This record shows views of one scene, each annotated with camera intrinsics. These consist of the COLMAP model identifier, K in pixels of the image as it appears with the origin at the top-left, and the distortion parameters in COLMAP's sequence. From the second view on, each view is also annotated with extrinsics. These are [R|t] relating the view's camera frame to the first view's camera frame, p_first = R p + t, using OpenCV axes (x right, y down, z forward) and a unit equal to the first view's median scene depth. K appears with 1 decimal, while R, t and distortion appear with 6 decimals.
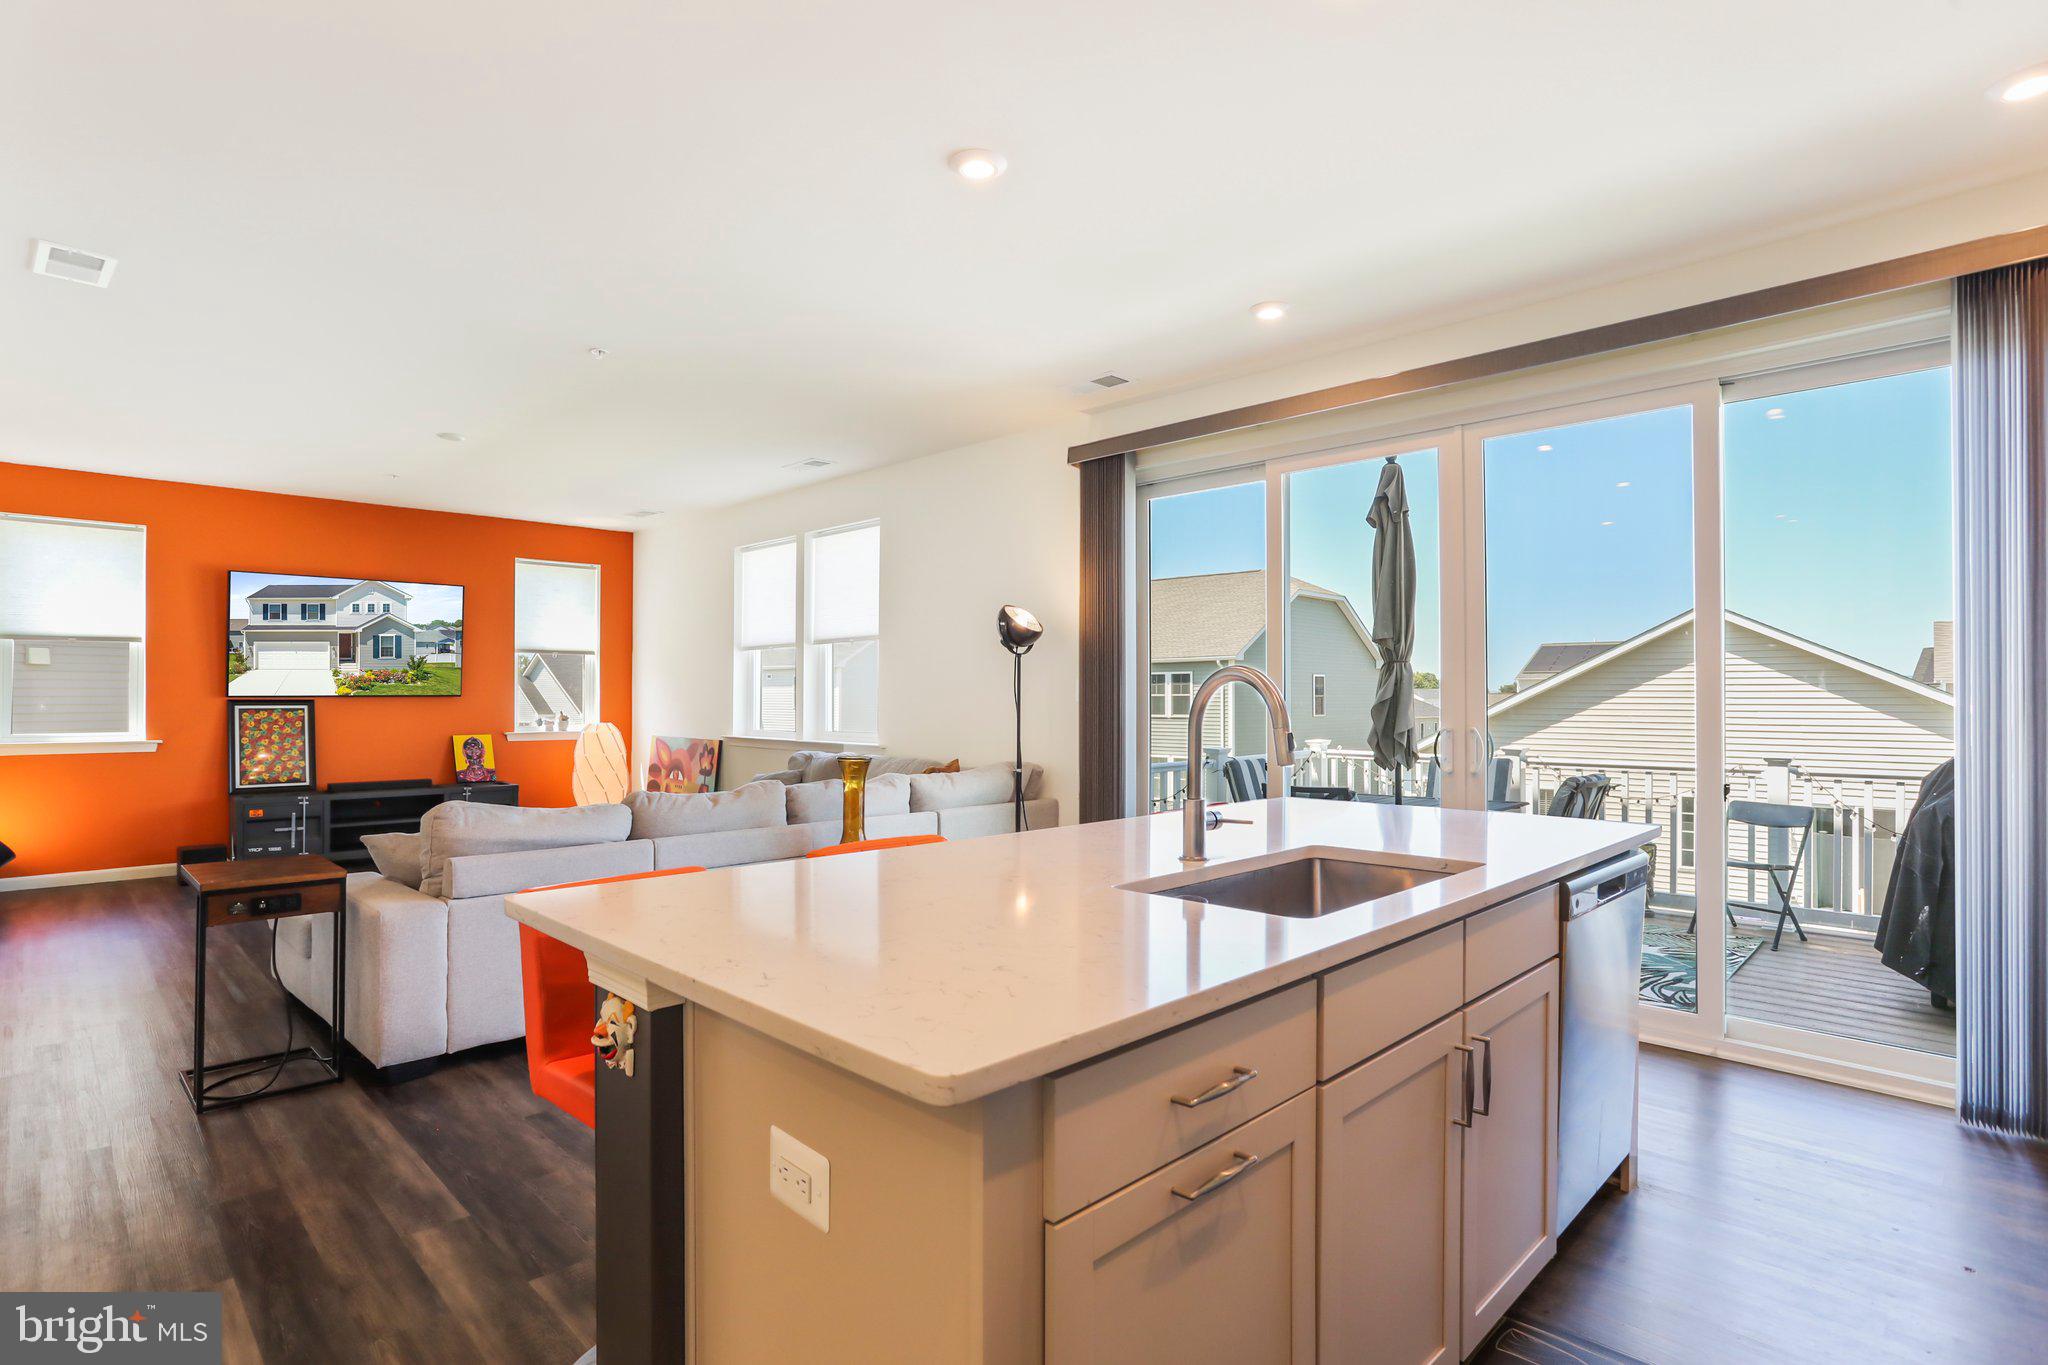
lens RADIAL K [[1039.3, 0, 1024.0], [0, 1039.3, 682.5], [0, 0, 1]] dist [-0.063016, 0.032508]
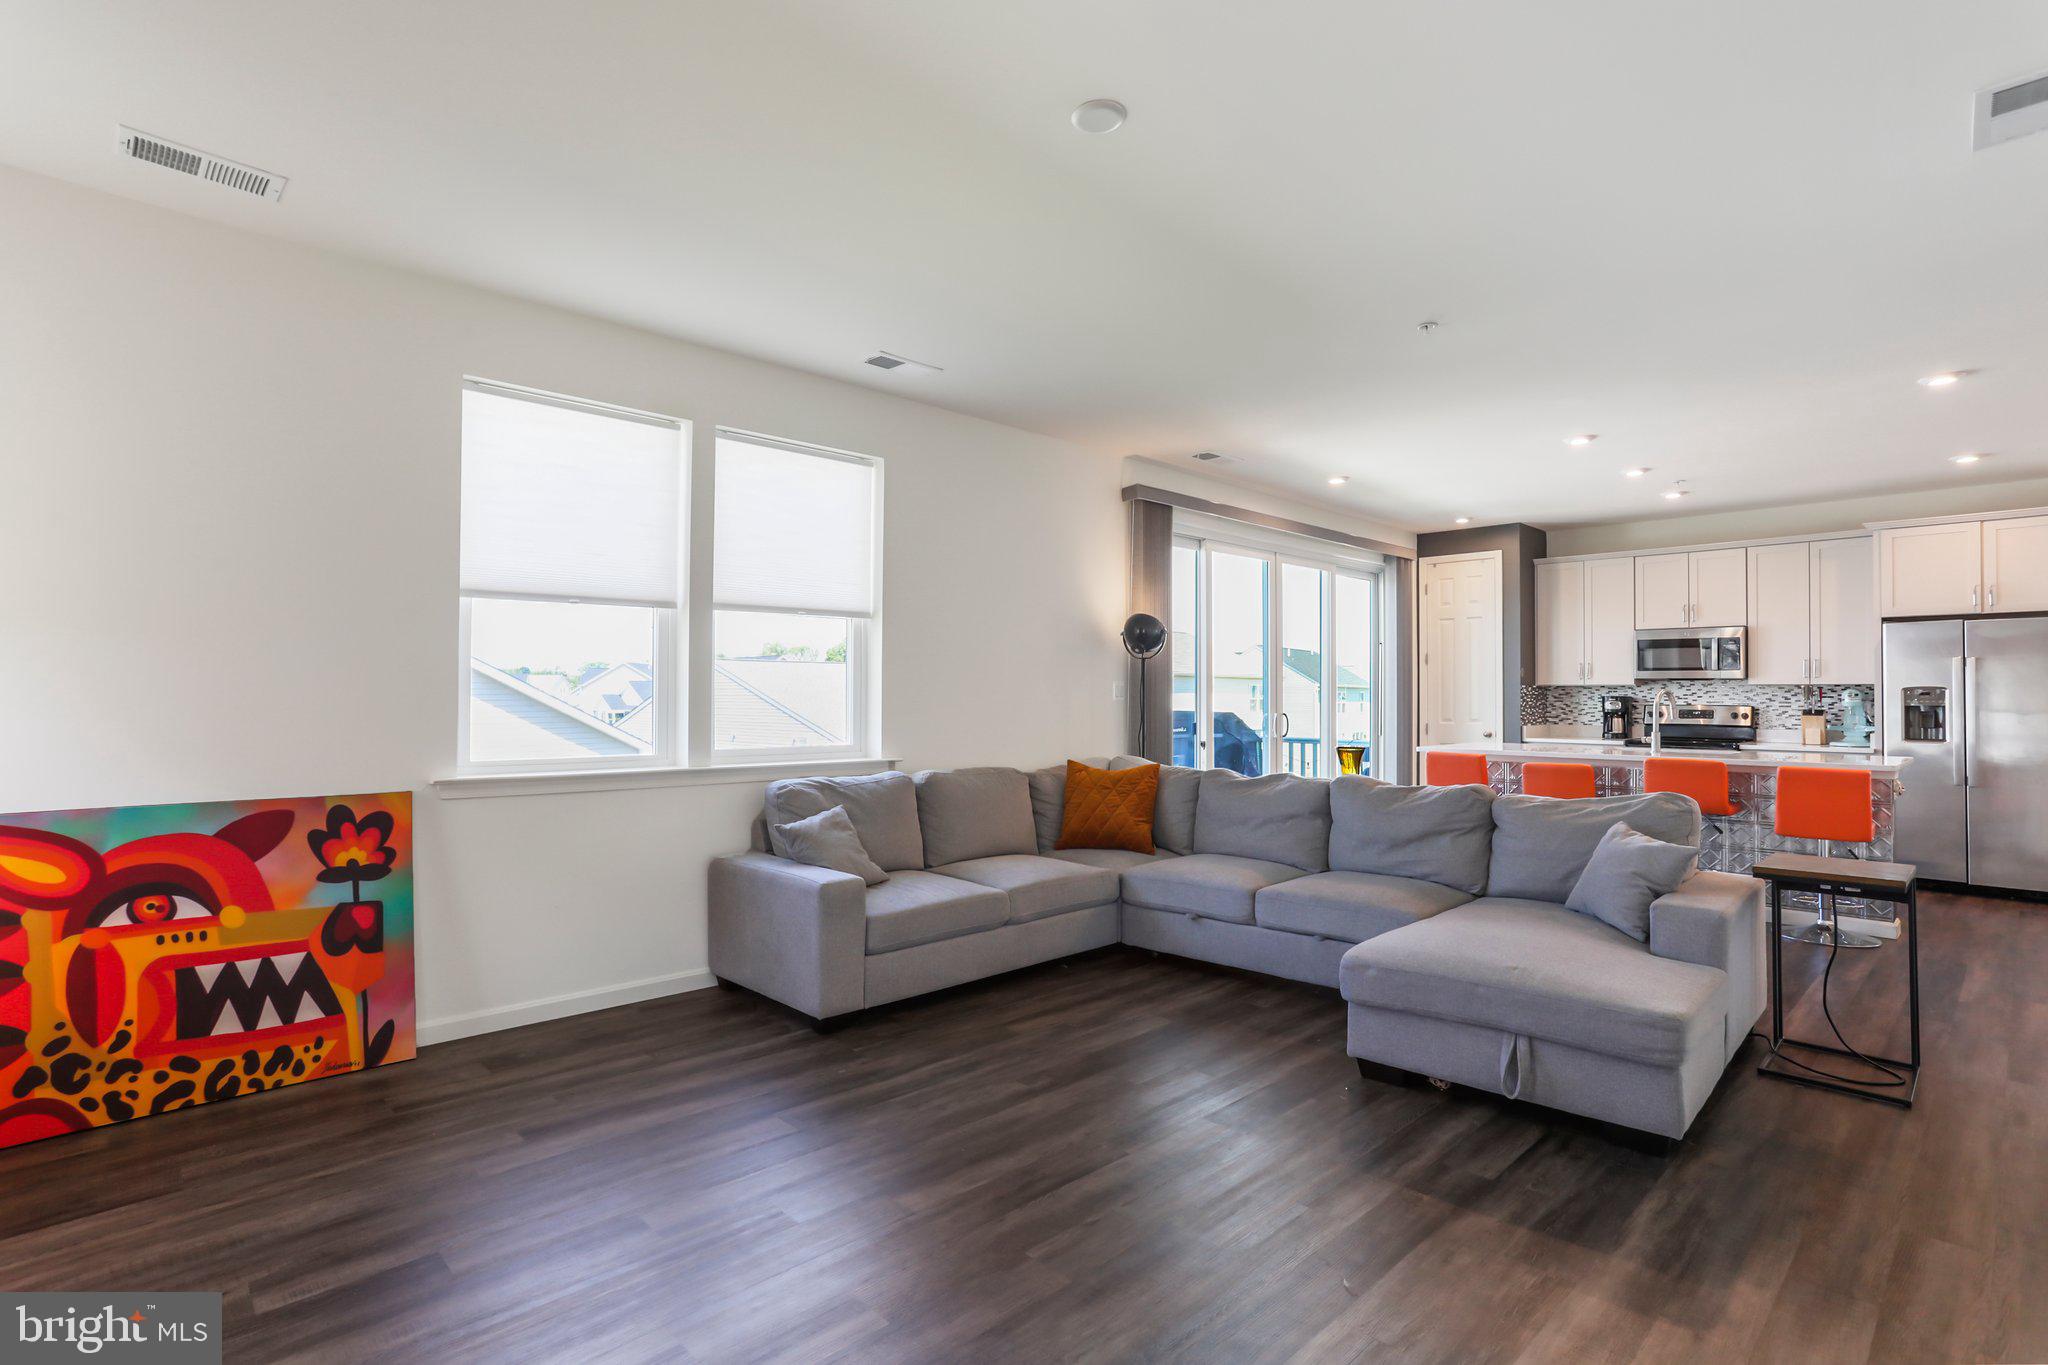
lens RADIAL K [[986.7, 0, 1024.0], [0, 986.7, 682.5], [0, 0, 1]] dist [-0.041141, 0.023842]
pose [[0.019117, 0.013285, 0.999729, -0.788643], [-0.017952, 0.999755, -0.012942, 0.010677], [-0.999656, -0.017700, 0.019350, 0.812732]]
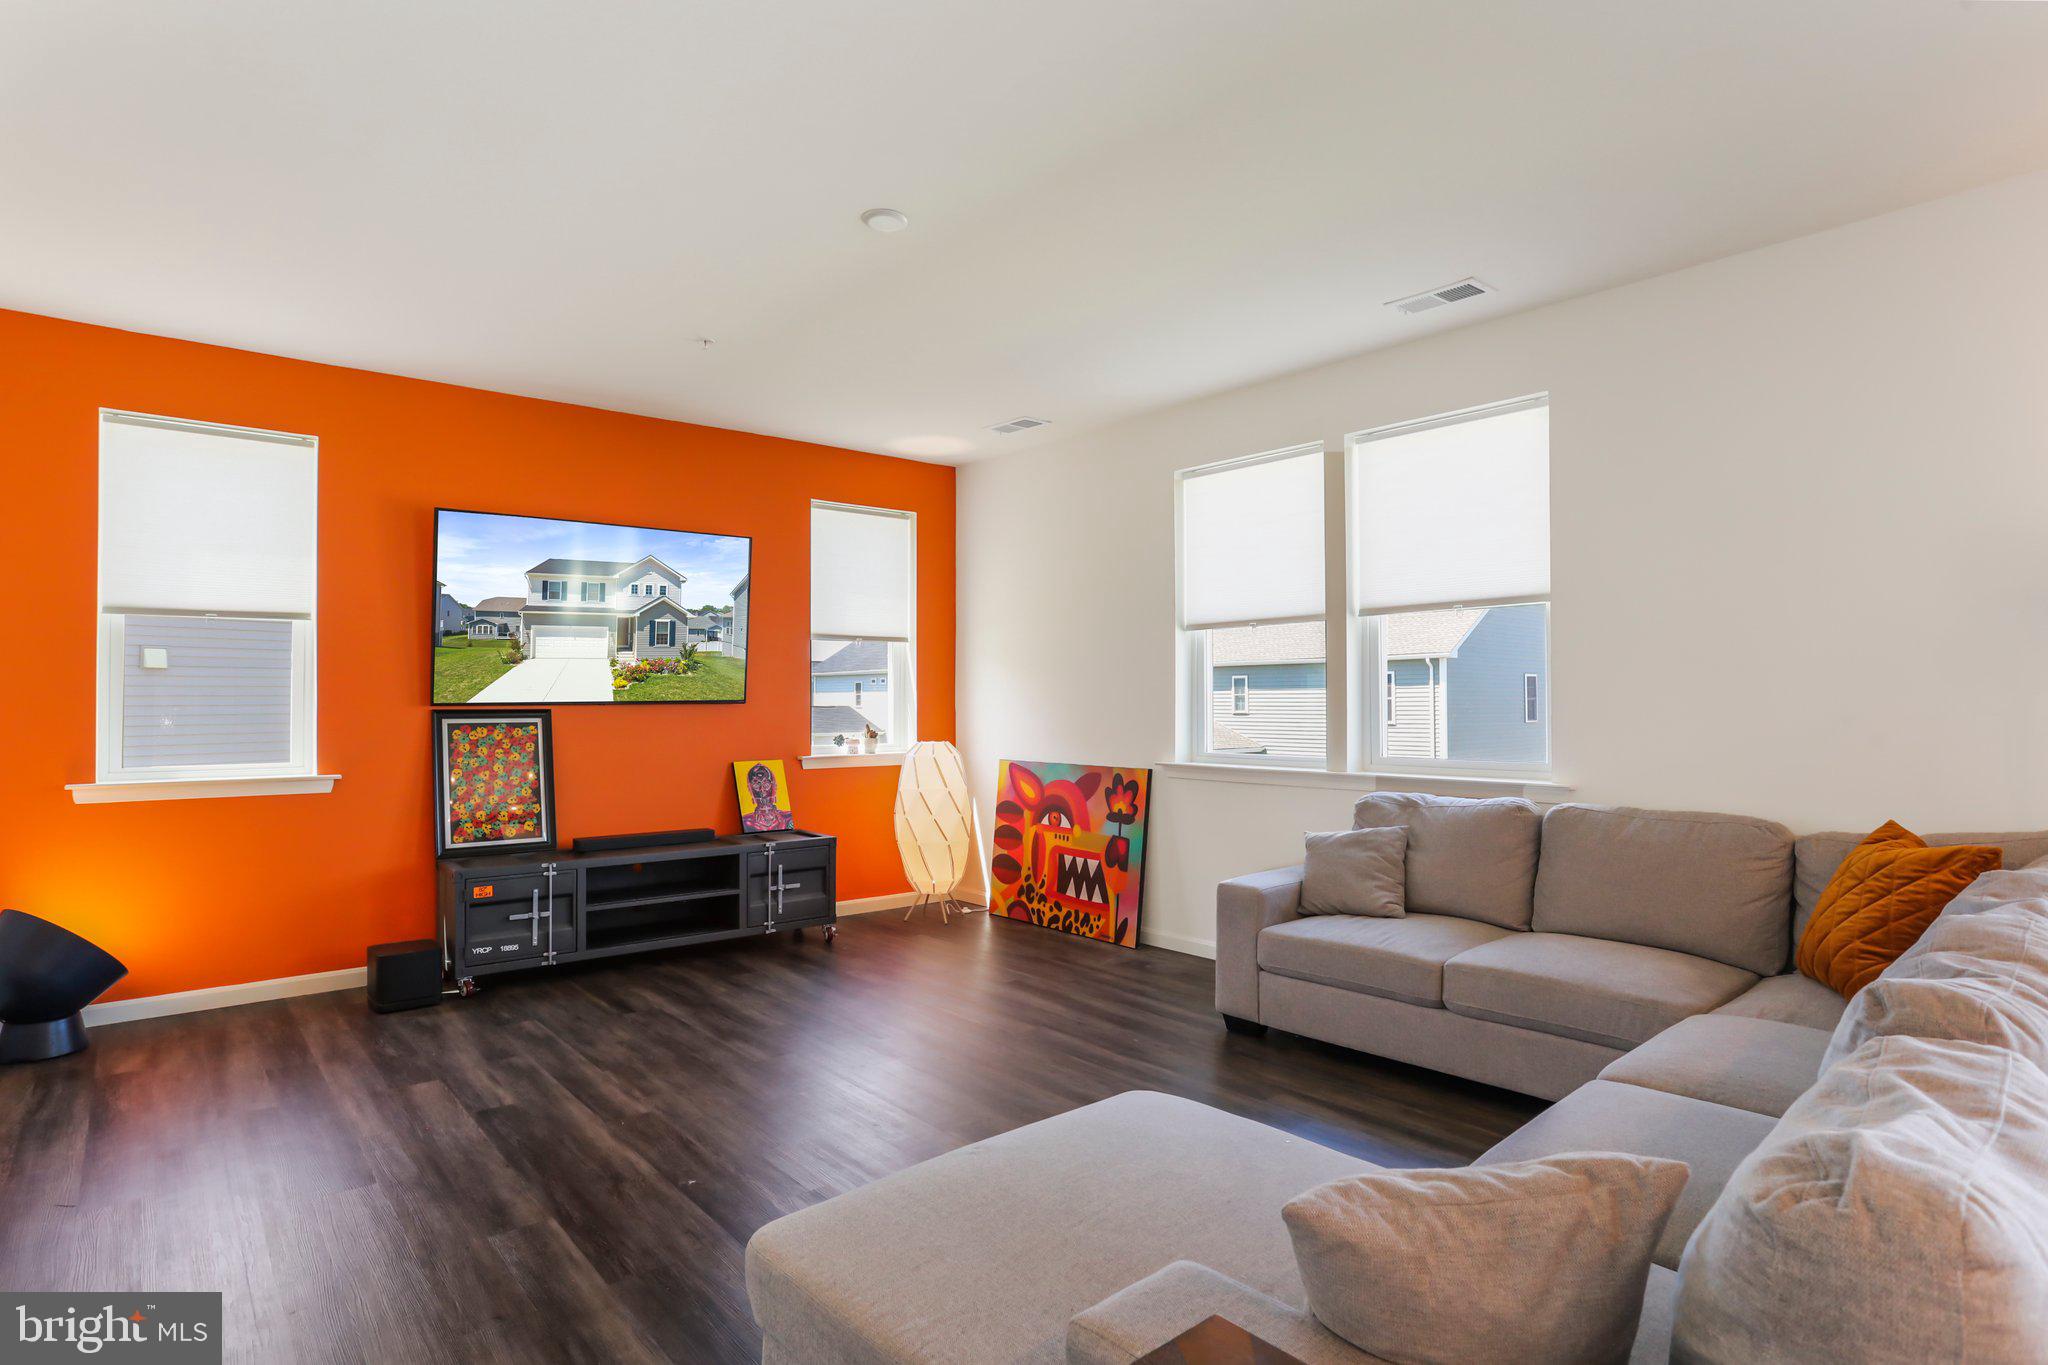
lens RADIAL K [[1081.8, 0, 1024.0], [0, 1081.8, 682.5], [0, 0, 1]] dist [-0.064005, 0.040466]
pose [[0.996514, -0.005345, -0.083249, -0.351605], [0.005040, 0.999980, -0.003874, 0.003980], [0.083268, 0.003440, 0.996521, 0.353264]]
